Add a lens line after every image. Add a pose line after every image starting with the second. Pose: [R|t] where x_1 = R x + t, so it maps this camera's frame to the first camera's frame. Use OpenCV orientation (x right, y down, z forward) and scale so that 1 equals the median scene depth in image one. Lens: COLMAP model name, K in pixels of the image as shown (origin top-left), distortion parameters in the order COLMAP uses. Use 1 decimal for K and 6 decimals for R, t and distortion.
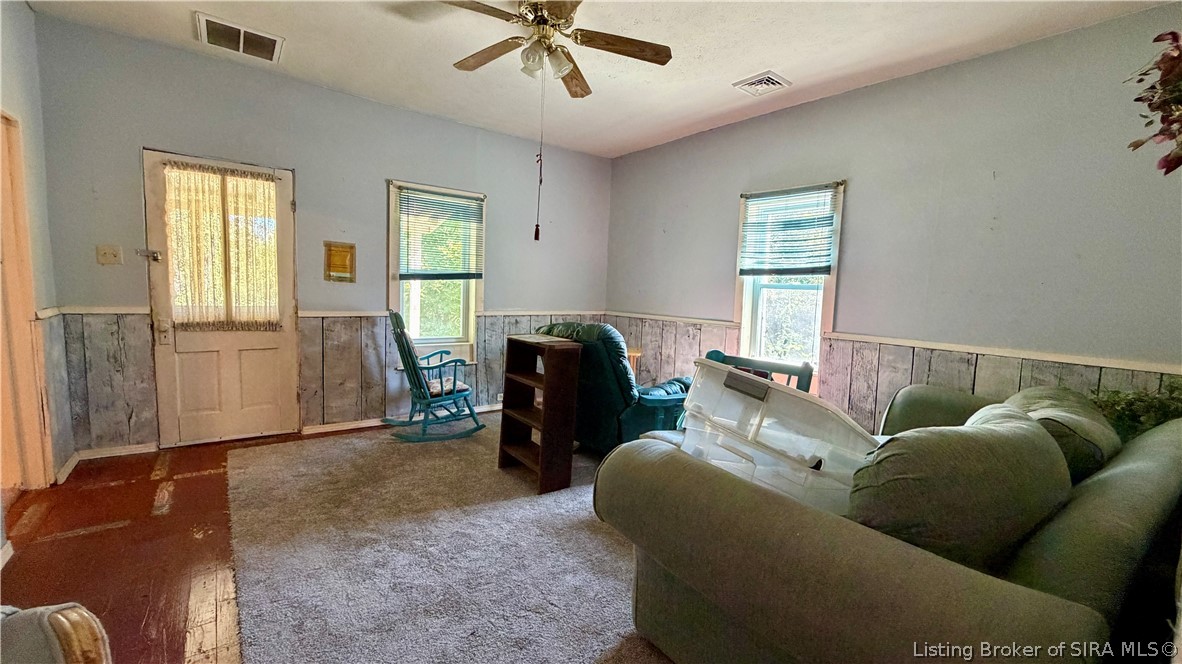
lens RADIAL K [[485.1, 0, 592.6], [0, 485.1, 336.2], [0, 0, 1]] dist [0.005733, 0.001775]
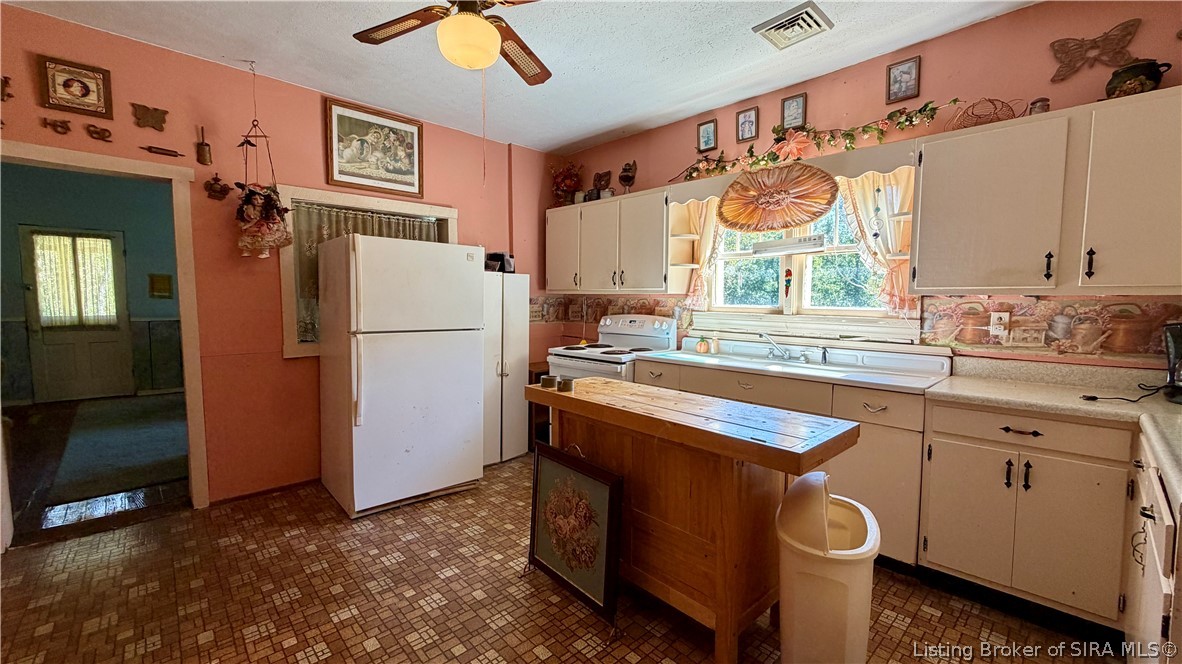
lens RADIAL K [[485.1, 0, 588.6], [0, 485.1, 335.9], [0, 0, 1]] dist [0.005733, 0.001775]
pose [[0.985864, -0.040518, 0.162572, 0.691740], [0.042708, 0.999038, -0.009993, 0.098664], [-0.162011, 0.016795, 0.986646, -0.929452]]
